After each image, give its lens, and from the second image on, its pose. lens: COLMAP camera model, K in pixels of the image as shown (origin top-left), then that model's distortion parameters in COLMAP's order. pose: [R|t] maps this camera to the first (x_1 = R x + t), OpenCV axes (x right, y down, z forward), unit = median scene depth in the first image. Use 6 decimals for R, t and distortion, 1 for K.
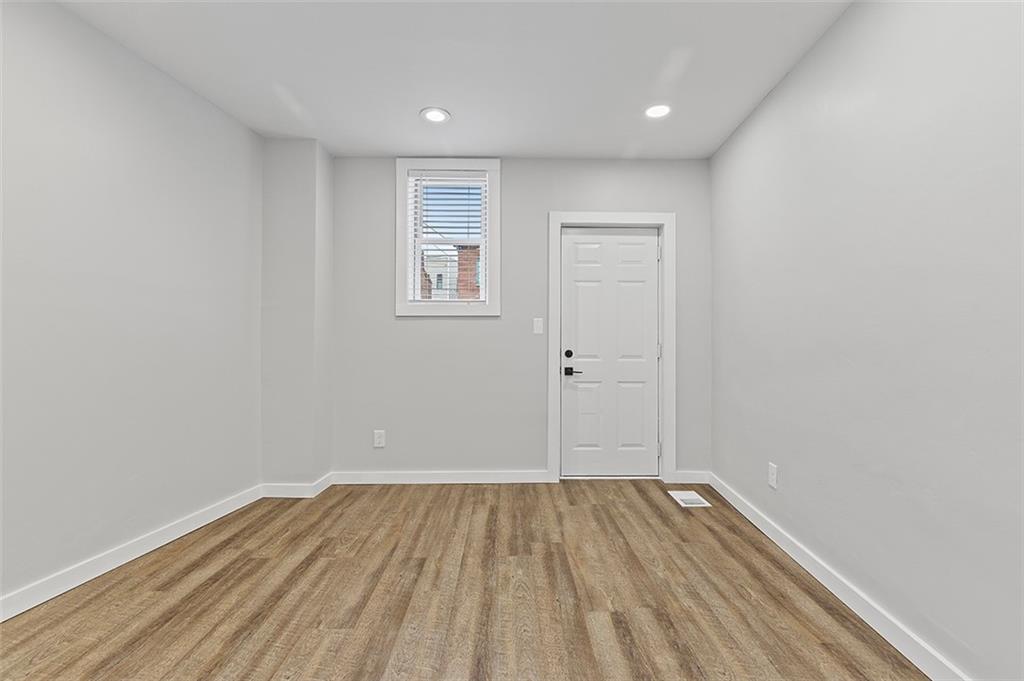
lens RADIAL K [[462.0, 0, 501.0], [0, 462.0, 336.2], [0, 0, 1]] dist [0.014557, -0.002473]
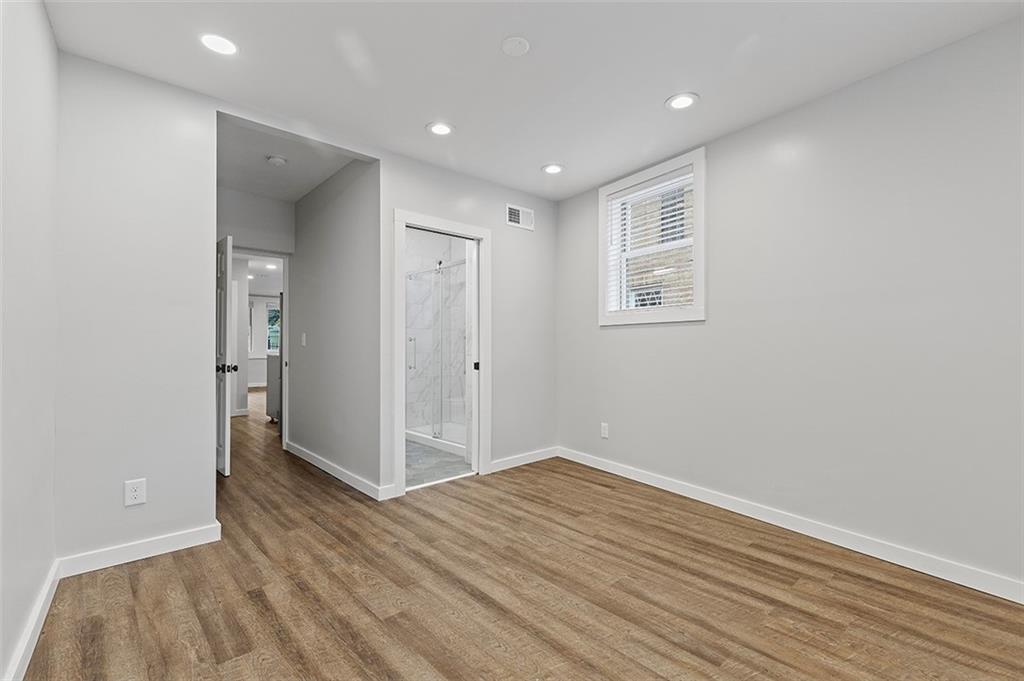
lens RADIAL K [[462.0, 0, 530.0], [0, 462.0, 343.1], [0, 0, 1]] dist [0.014557, -0.002473]
pose [[-0.702779, -0.007076, -0.711373, 0.435166], [0.006684, 0.999841, -0.016549, 0.010715], [0.711376, -0.016385, -0.702620, 1.077436]]
